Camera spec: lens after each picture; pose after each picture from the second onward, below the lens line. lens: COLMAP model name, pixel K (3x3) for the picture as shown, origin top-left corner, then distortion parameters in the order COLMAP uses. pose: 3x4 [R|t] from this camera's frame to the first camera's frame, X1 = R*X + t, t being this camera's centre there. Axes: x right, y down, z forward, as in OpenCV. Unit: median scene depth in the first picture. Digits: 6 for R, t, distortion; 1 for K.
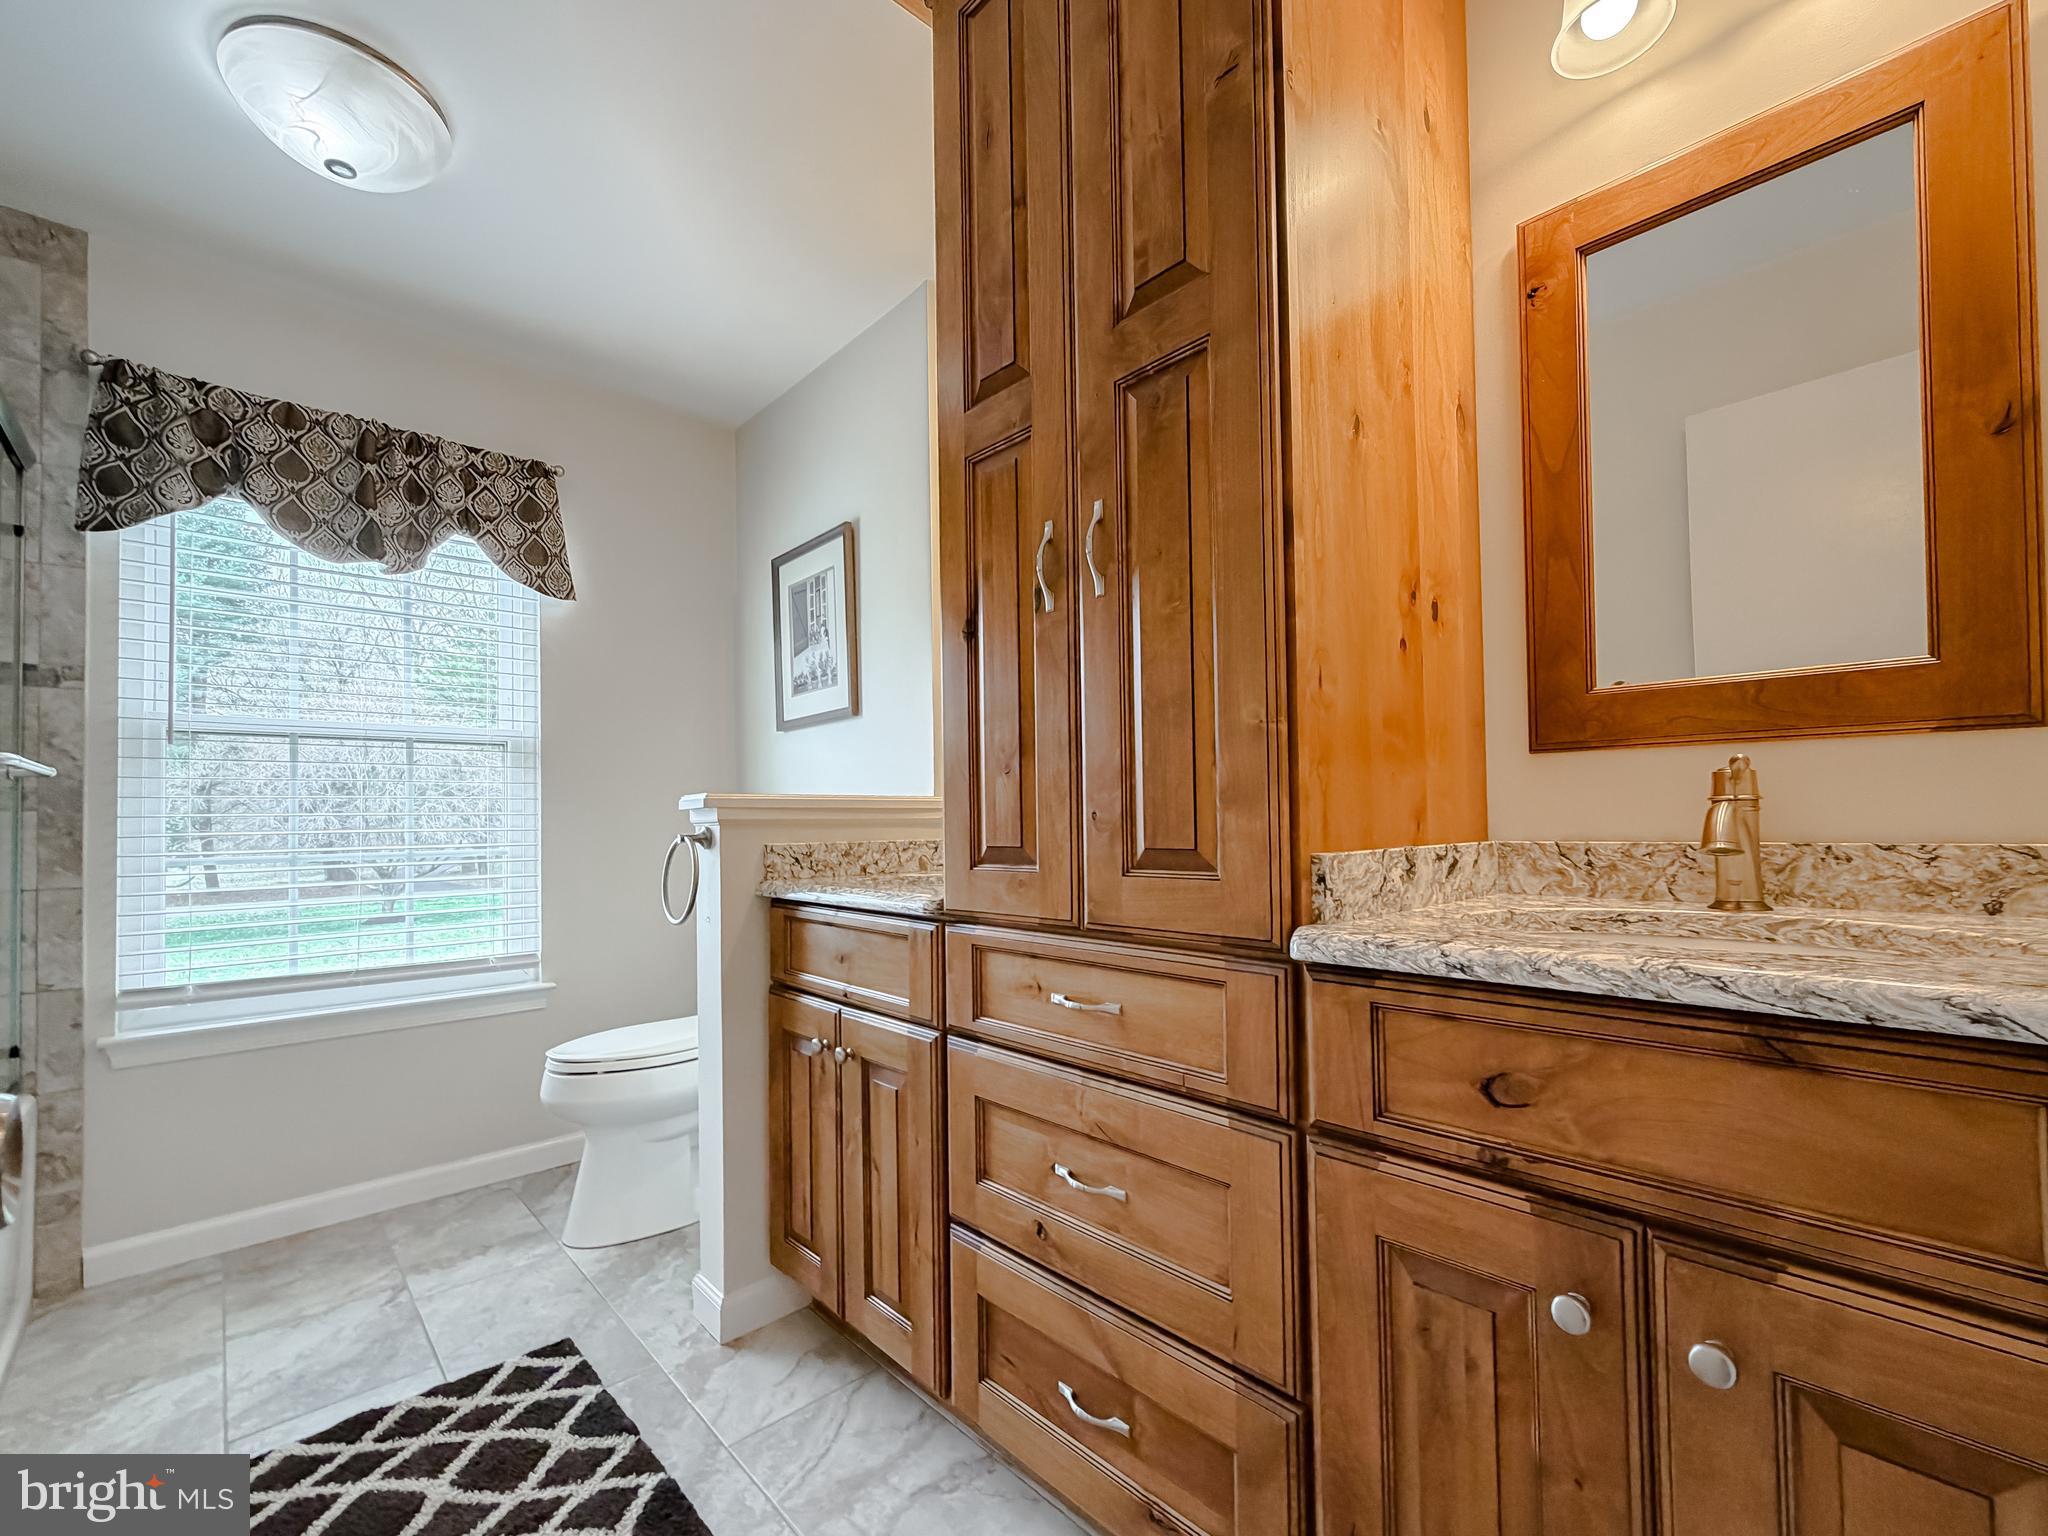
lens RADIAL K [[860.4, 0, 1026.2], [0, 860.4, 775.2], [0, 0, 1]] dist [0.000221, -0.000008]
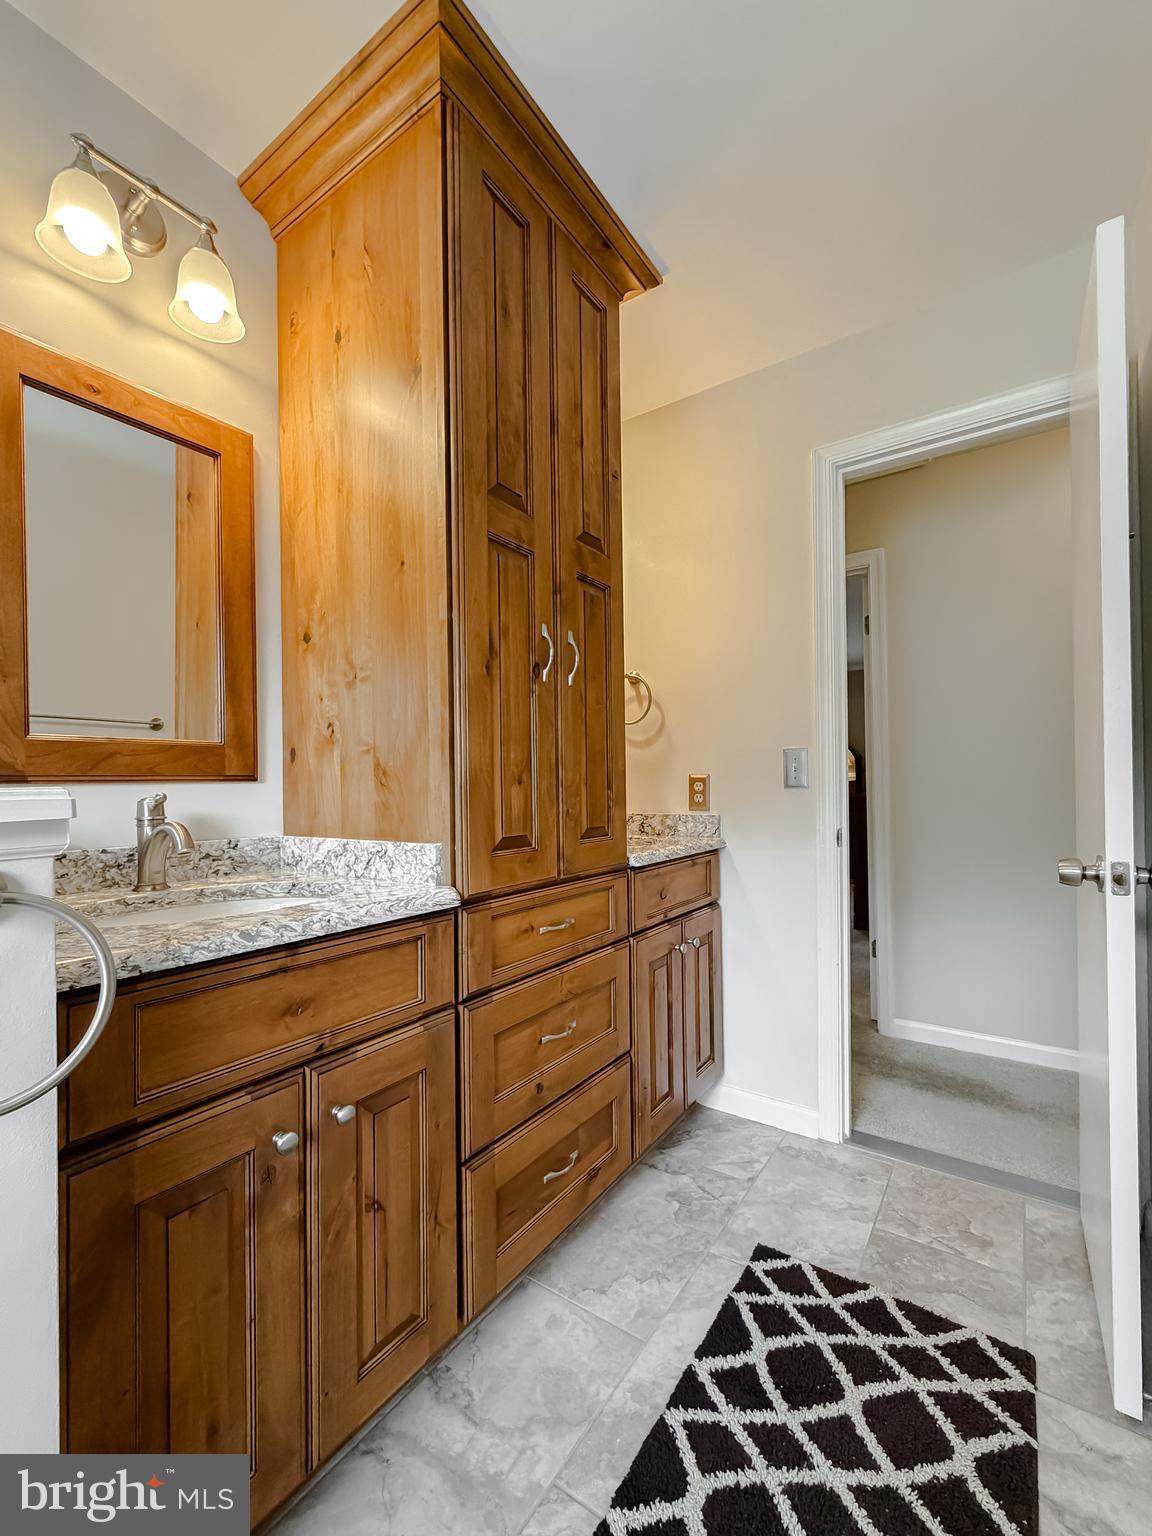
lens RADIAL K [[645.3, 0, 577.6], [0, 645.3, 784.7], [0, 0, 1]] dist [0.000221, -0.000008]
pose [[-0.207802, 0.039572, 0.977370, -1.162425], [-0.016732, 0.998891, -0.044001, 0.048414], [-0.978028, -0.025497, -0.206910, 1.222203]]
